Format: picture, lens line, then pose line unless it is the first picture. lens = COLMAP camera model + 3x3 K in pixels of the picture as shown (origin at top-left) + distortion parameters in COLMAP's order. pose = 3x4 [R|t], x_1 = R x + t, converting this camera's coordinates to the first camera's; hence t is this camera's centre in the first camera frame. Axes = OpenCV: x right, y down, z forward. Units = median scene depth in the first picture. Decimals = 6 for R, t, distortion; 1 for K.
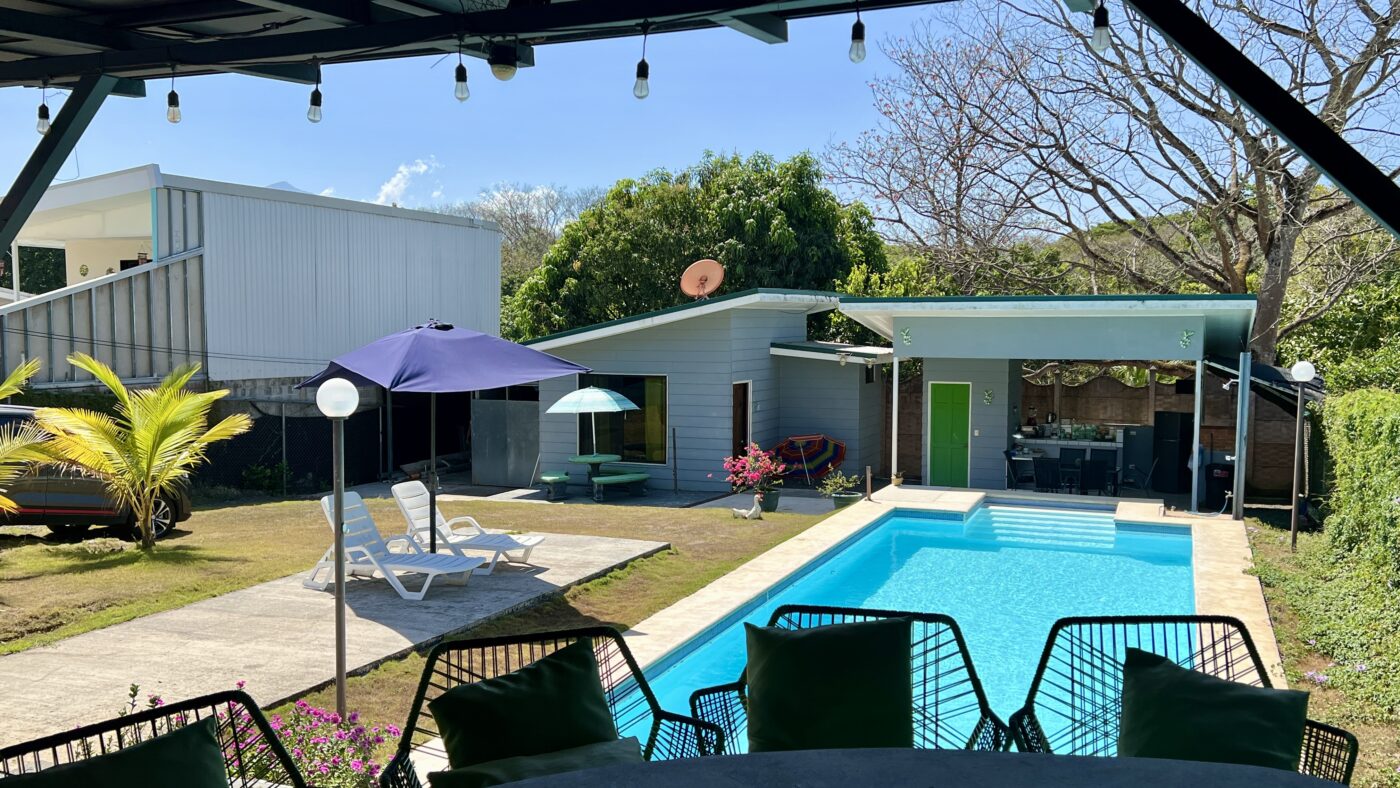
lens RADIAL K [[1154.8, 0, 694.7], [0, 1154.8, 403.3], [0, 0, 1]] dist [0.002069, -0.000365]
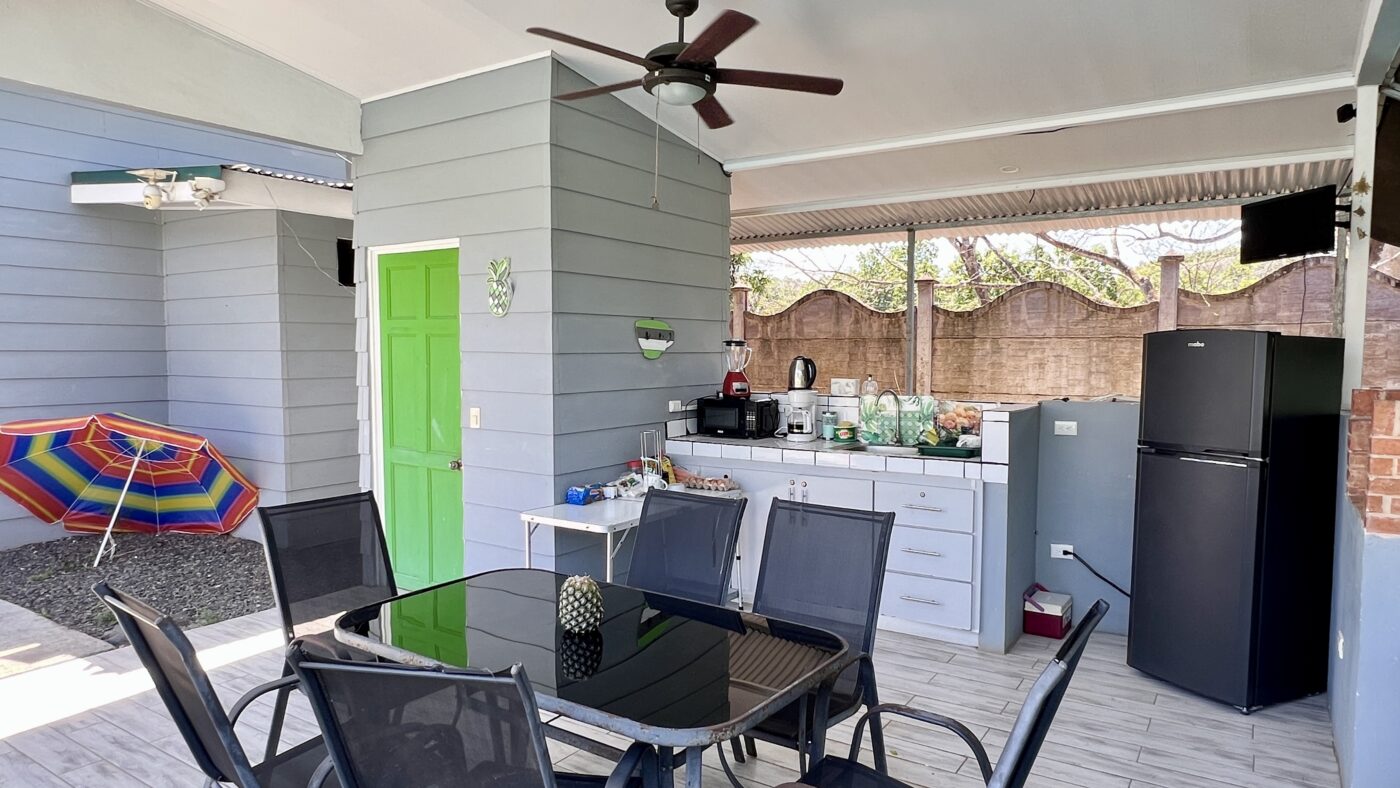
lens RADIAL K [[899.7, 0, 700.0], [0, 899.7, 394.0], [0, 0, 1]] dist [0.008969, 0.002429]
pose [[0.989766, 0.010085, -0.142344, 0.321387], [-0.012120, 0.999836, -0.013436, 0.021585], [0.142185, 0.015024, 0.989726, 0.772249]]
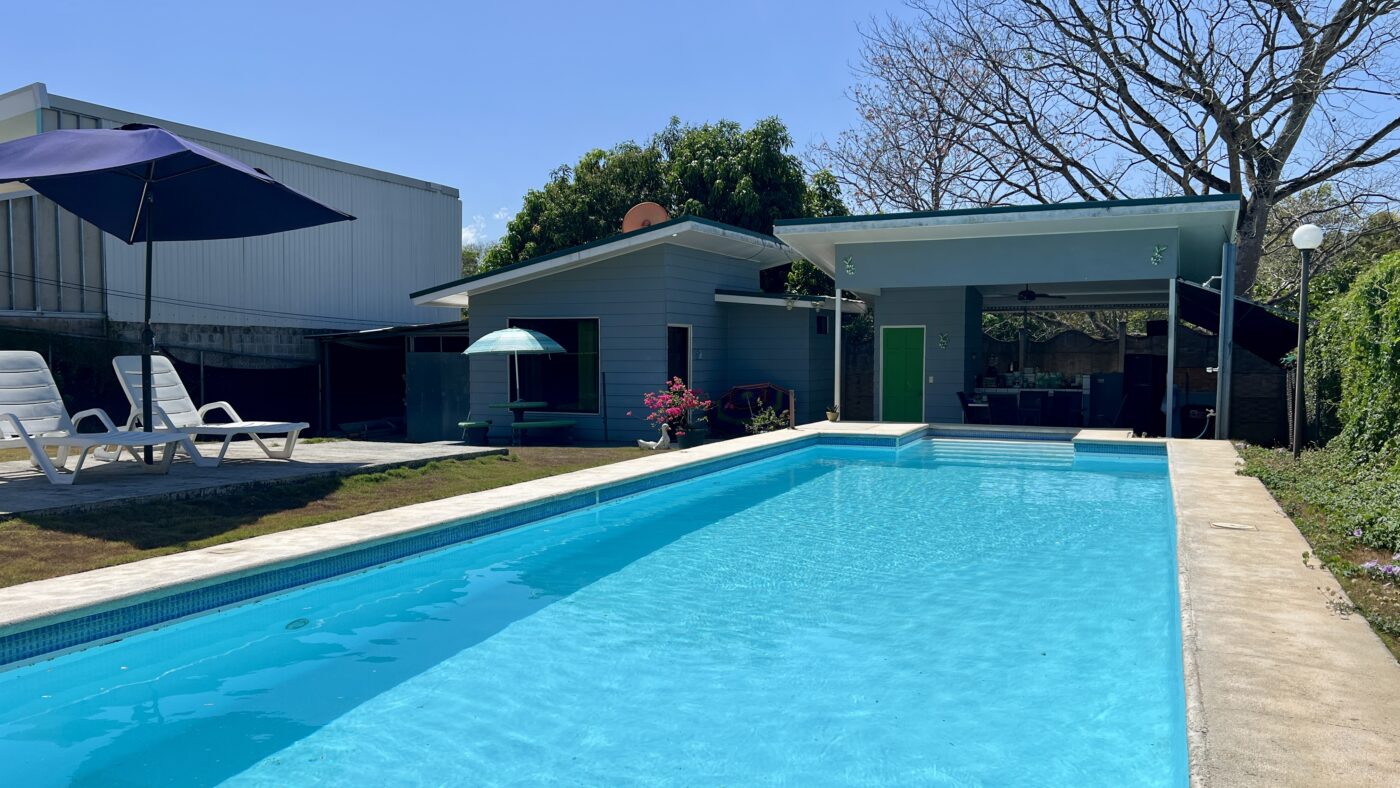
lens RADIAL K [[1030.6, 0, 700.0], [0, 1030.6, 394.0], [0, 0, 1]] dist [0.003979, -0.002541]
pose [[0.999875, 0.001578, -0.015755, 0.069125], [-0.001966, 0.999696, -0.024589, 0.056754], [0.015711, 0.024617, 0.999573, 0.163995]]
